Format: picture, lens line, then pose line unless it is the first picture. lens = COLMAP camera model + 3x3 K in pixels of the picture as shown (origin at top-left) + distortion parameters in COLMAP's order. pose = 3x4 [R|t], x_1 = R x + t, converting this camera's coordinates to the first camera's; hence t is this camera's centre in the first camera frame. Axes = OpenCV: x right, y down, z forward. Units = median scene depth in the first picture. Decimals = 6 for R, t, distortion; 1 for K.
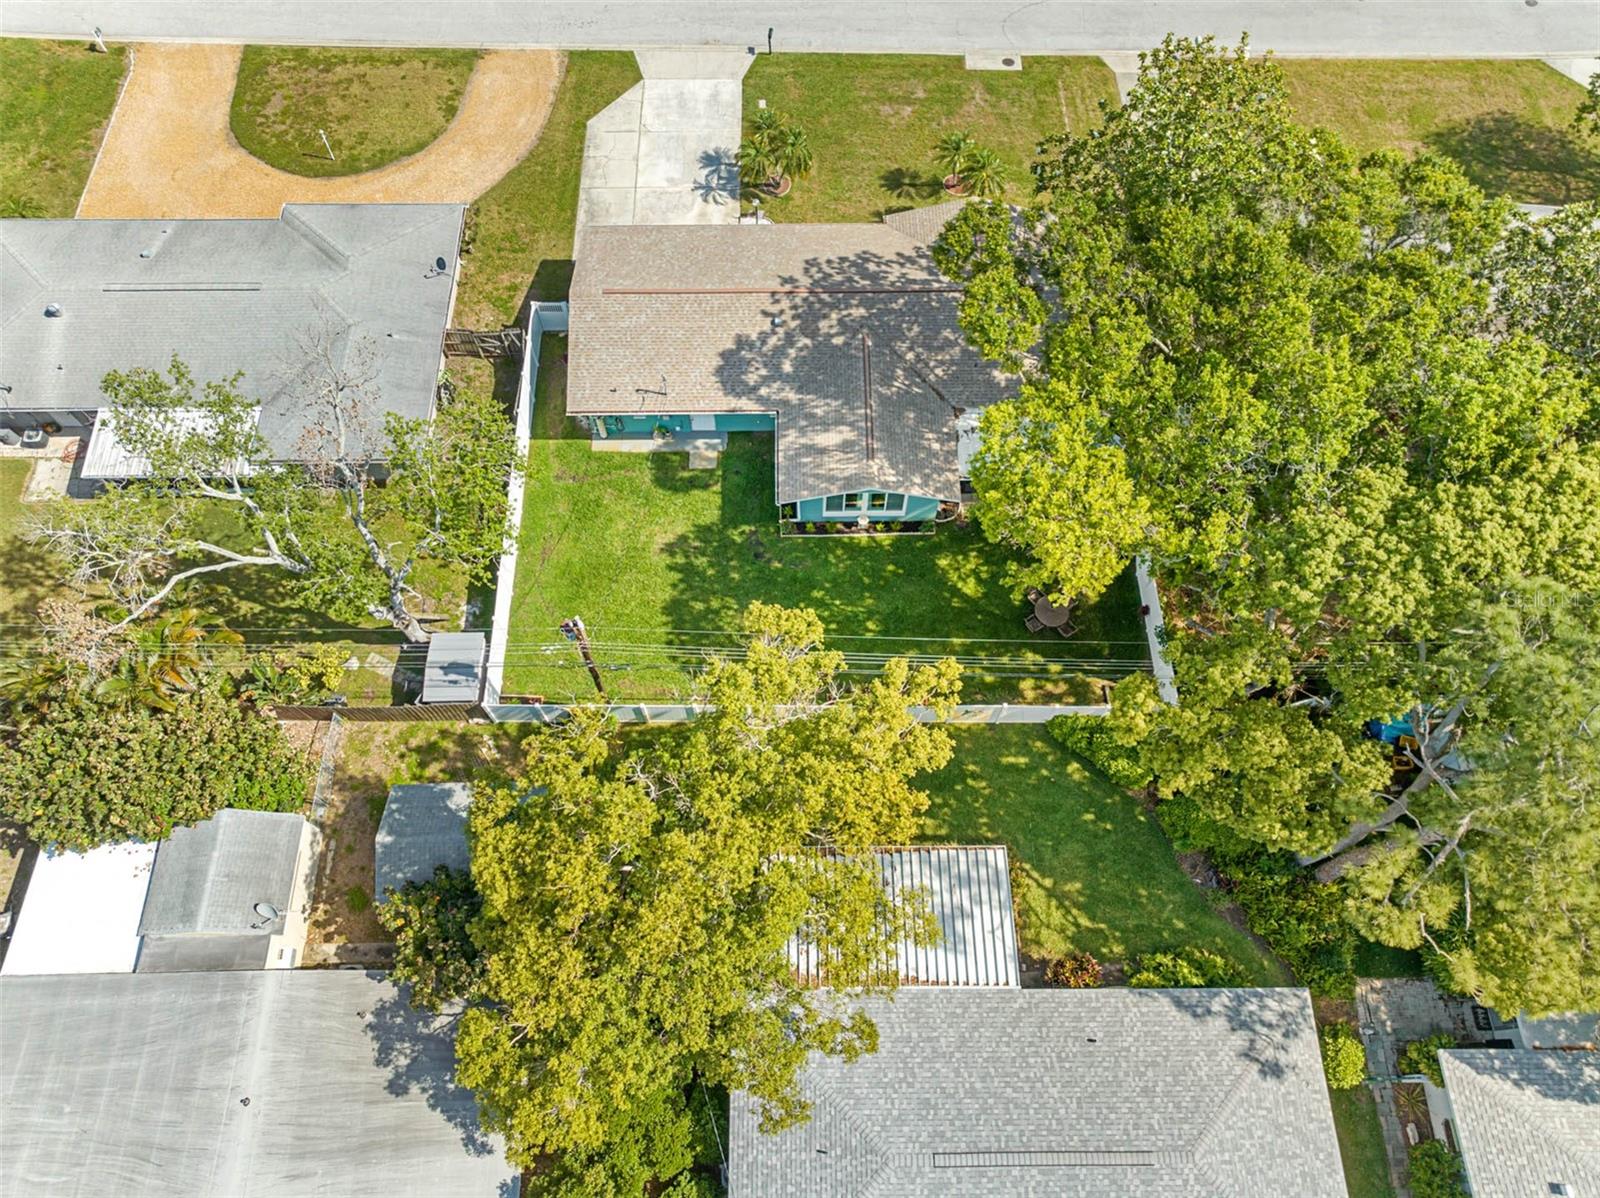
lens RADIAL K [[1115.0, 0, 795.1], [0, 1115.0, 595.2], [0, 0, 1]] dist [-0.001467, 0.002760]
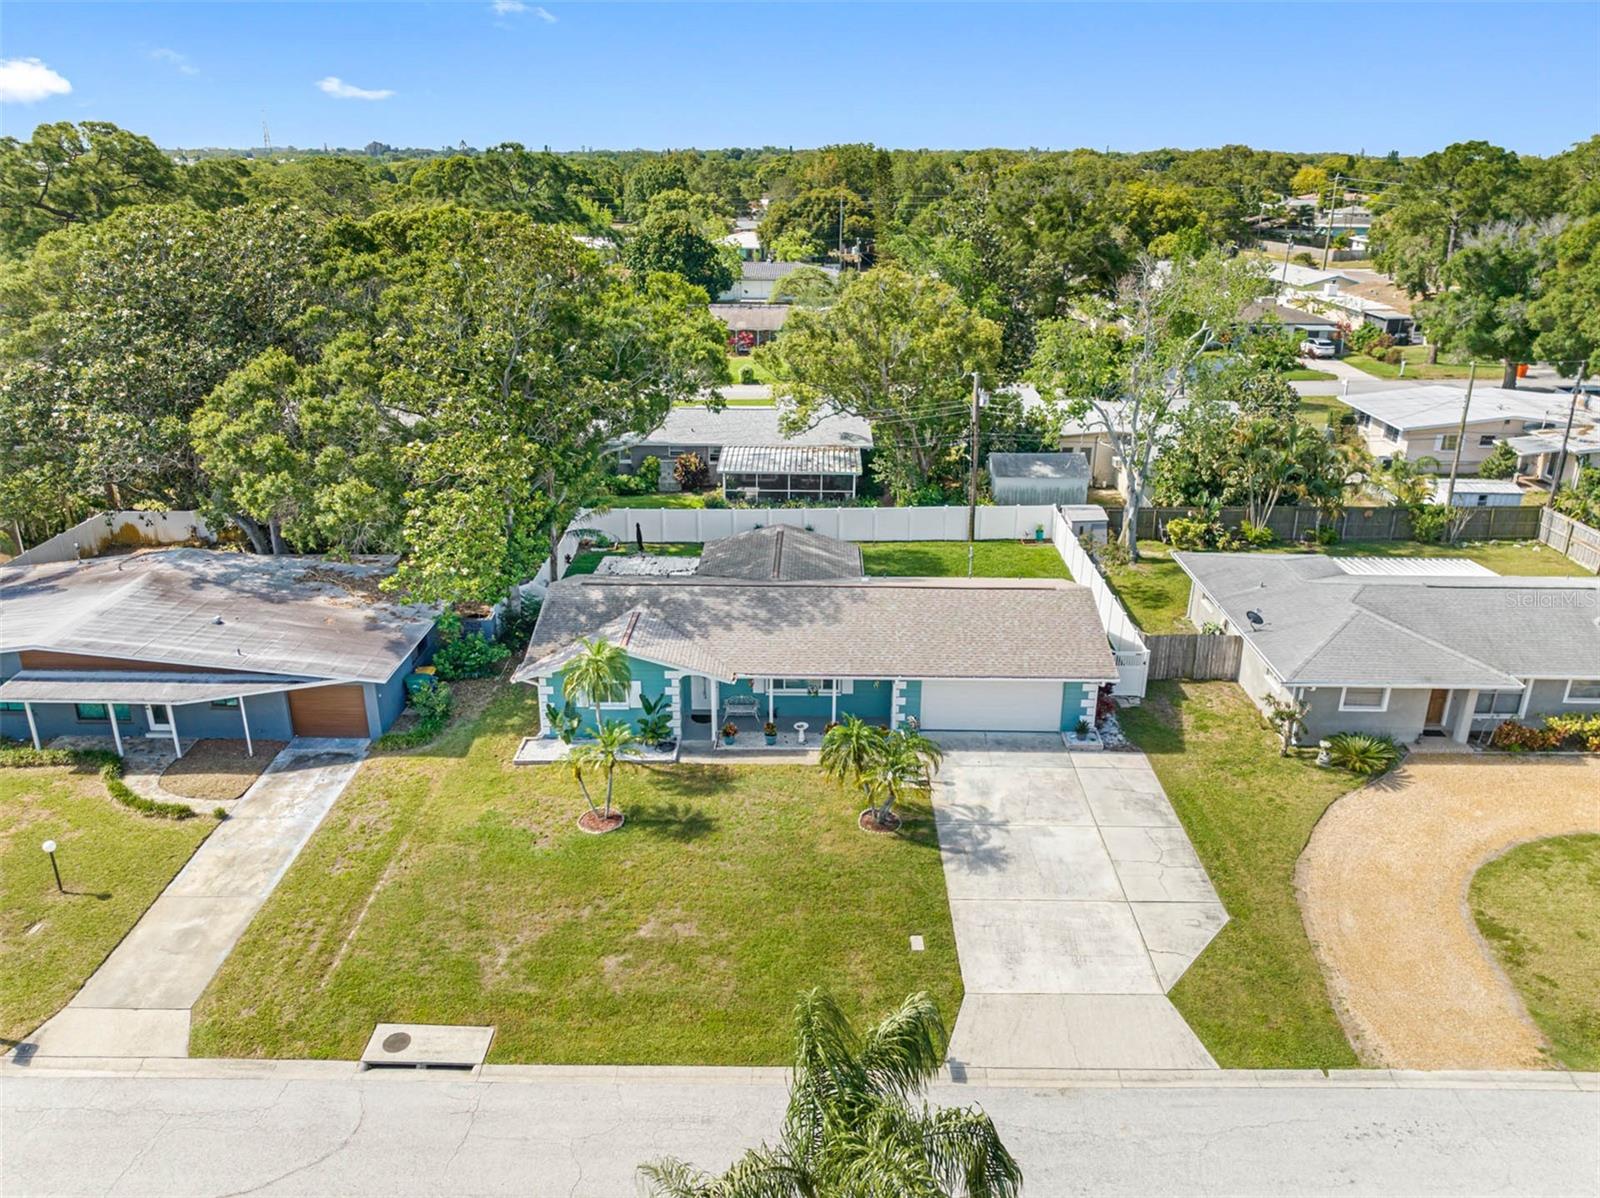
lens RADIAL K [[1163.5, 0, 803.2], [0, 1163.5, 580.6], [0, 0, 1]] dist [-0.000387, -0.003217]
pose [[-0.999789, -0.015213, 0.013781, 0.024102], [0.012439, 0.084987, 0.996304, -1.217895], [-0.016328, 0.996266, -0.084780, 1.060456]]
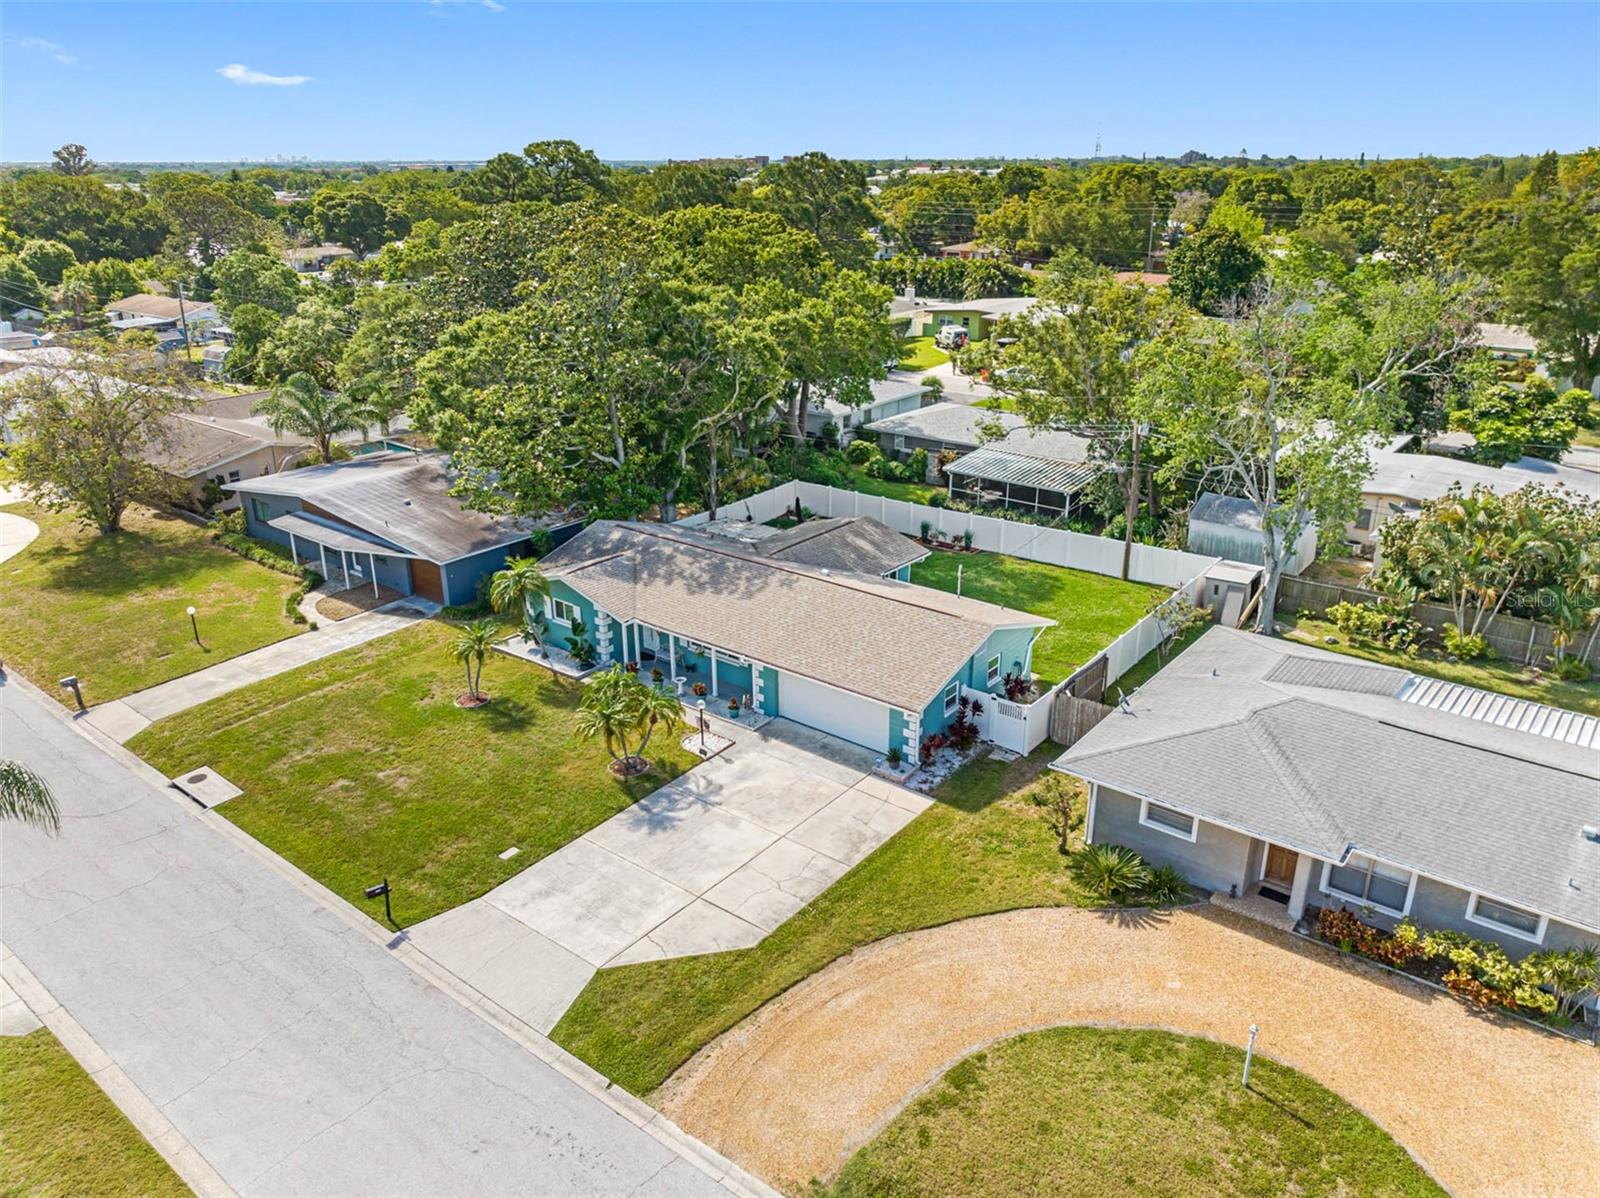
lens RADIAL K [[1134.4, 0, 805.1], [0, 1134.4, 589.7], [0, 0, 1]] dist [0.002240, -0.004400]
pose [[-0.780035, -0.222036, 0.585017, -0.582894], [0.567104, 0.144281, 0.810910, -1.050545], [-0.264458, 0.964304, 0.013373, 0.982612]]
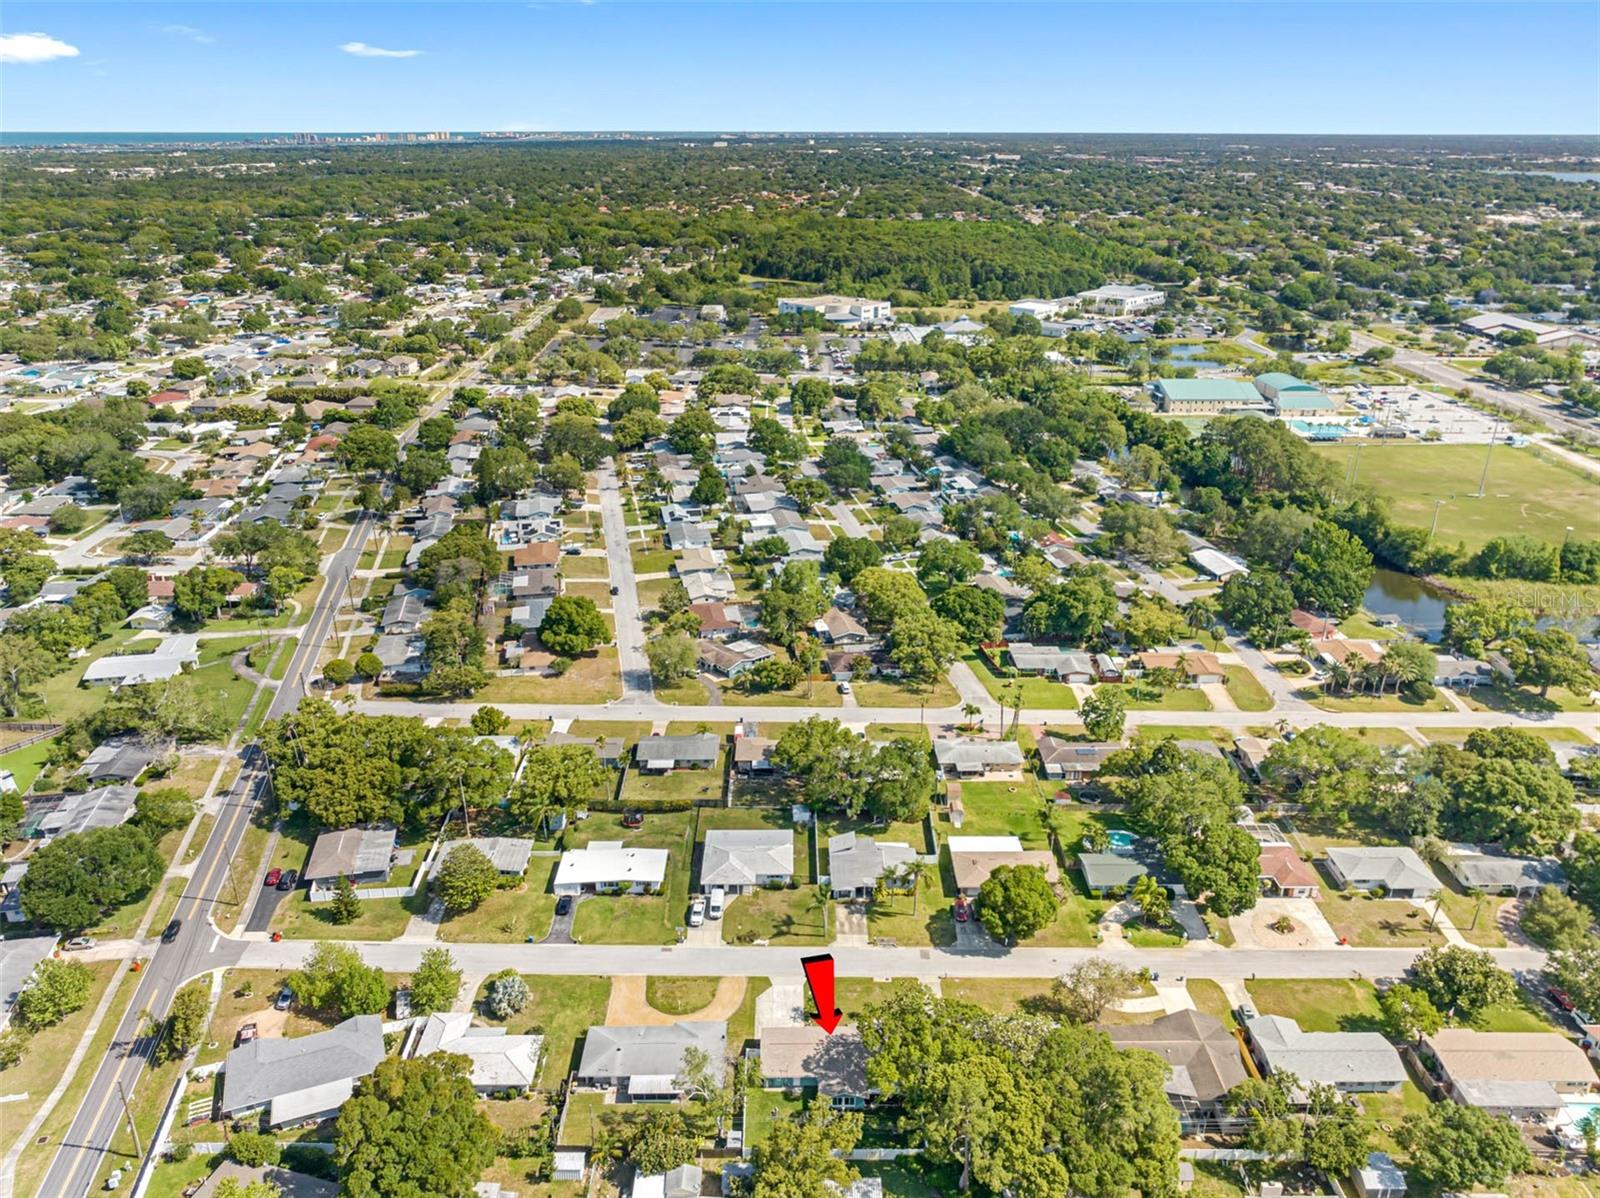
lens RADIAL K [[1144.6, 0, 801.9], [0, 1144.6, 623.7], [0, 0, 1]] dist [0.001965, -0.002775]
pose [[0.999967, -0.002968, 0.007625, -0.091132], [0.007249, 0.753636, -0.657252, 1.121073], [-0.003796, 0.657285, 0.753633, -2.643159]]
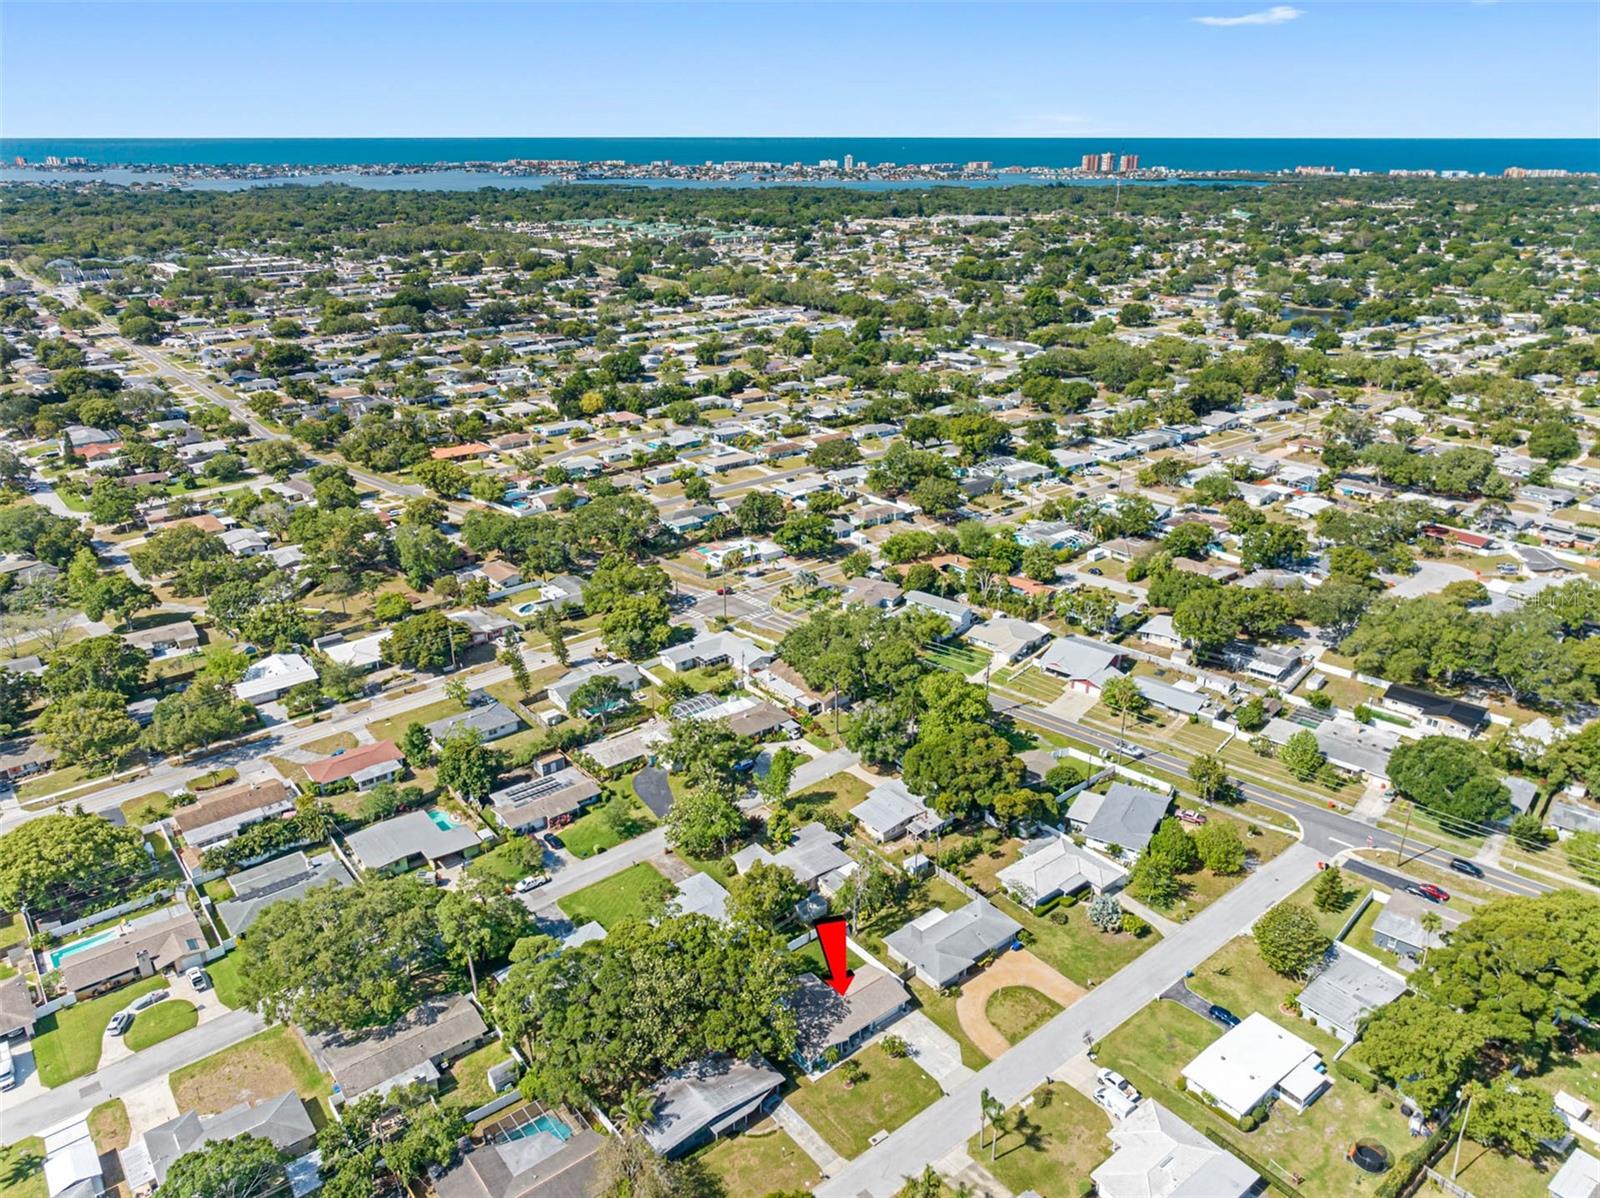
lens RADIAL K [[1140.5, 0, 803.1], [0, 1140.5, 595.6], [0, 0, 1]] dist [0.005201, -0.009132]
pose [[-0.779863, 0.235688, -0.579884, 1.966929], [-0.566916, 0.126796, 0.813959, -3.405546], [0.265367, 0.963522, 0.034732, -0.458352]]
